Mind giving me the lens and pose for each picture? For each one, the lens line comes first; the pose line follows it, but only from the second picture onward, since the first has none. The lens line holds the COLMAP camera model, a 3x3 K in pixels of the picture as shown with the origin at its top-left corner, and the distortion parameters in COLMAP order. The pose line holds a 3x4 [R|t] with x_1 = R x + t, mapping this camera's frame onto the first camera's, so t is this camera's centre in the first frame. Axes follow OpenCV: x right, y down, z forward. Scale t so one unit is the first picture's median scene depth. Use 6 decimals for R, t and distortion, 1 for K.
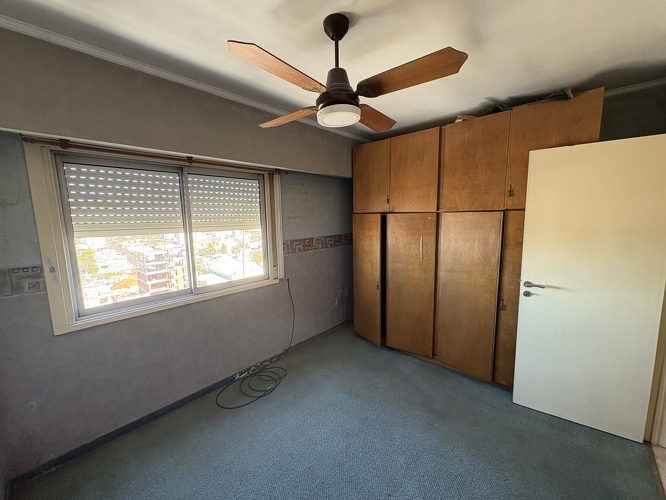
lens RADIAL K [[265.4, 0, 333.6], [0, 265.4, 249.4], [0, 0, 1]] dist [-0.001015, 0.000453]
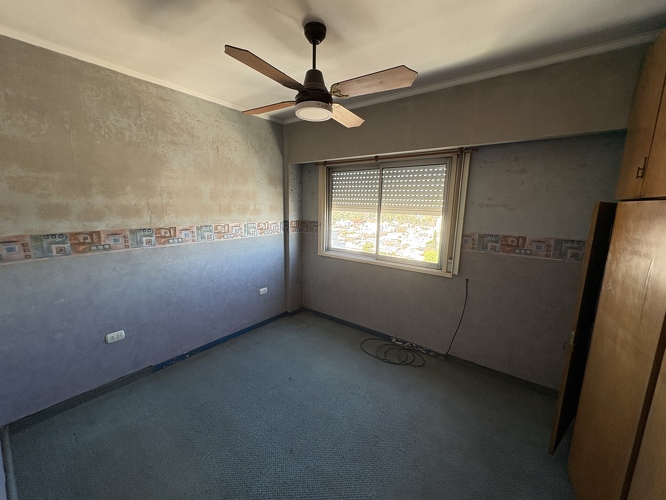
lens RADIAL K [[265.4, 0, 333.9], [0, 265.4, 249.4], [0, 0, 1]] dist [-0.001015, 0.000453]
pose [[0.103305, 0.188791, -0.976568, 0.693234], [-0.150749, 0.973451, 0.172242, -0.071009], [0.983160, 0.129423, 0.129023, 0.556166]]
